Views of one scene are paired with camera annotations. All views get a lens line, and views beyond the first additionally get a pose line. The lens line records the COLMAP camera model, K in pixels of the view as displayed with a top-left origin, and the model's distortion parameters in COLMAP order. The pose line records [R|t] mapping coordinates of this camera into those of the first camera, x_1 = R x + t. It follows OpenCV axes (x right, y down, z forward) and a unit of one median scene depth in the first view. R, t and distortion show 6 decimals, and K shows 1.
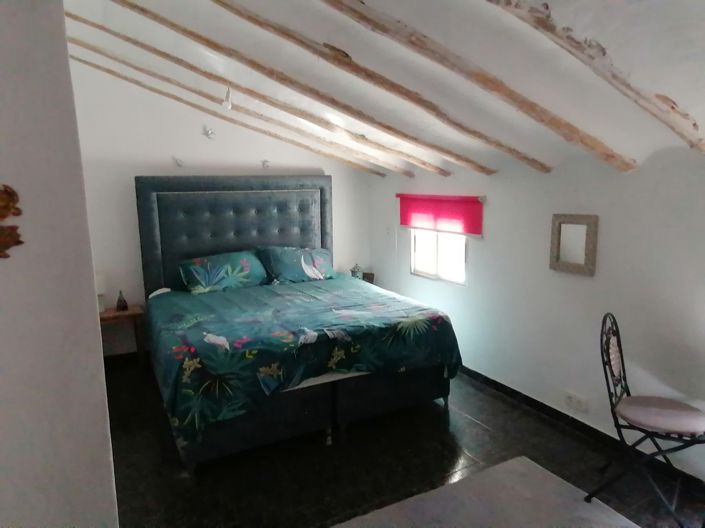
lens RADIAL K [[503.0, 0, 355.2], [0, 503.0, 273.9], [0, 0, 1]] dist [-0.006801, 0.043224]
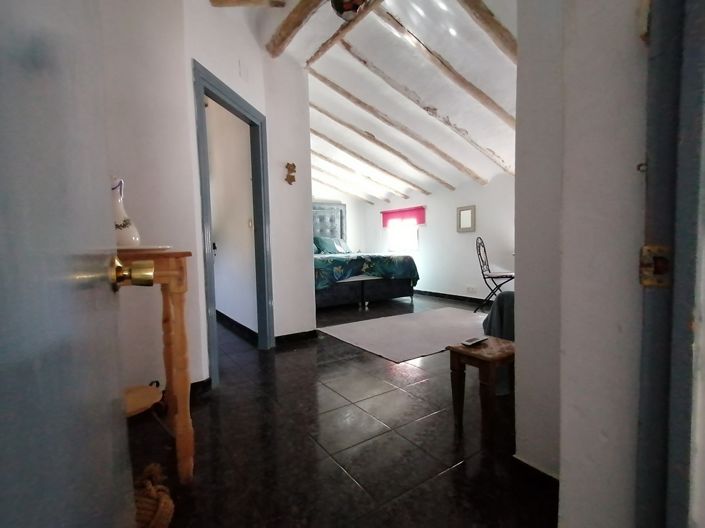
lens RADIAL K [[360.0, 0, 352.5], [0, 360.0, 264.0], [0, 0, 1]] dist [0.020106, 0.000219]
pose [[0.997462, -0.006493, 0.070905, -0.197494], [0.015411, 0.991915, -0.125966, 0.337595], [-0.069514, 0.126739, 0.989497, -0.557112]]
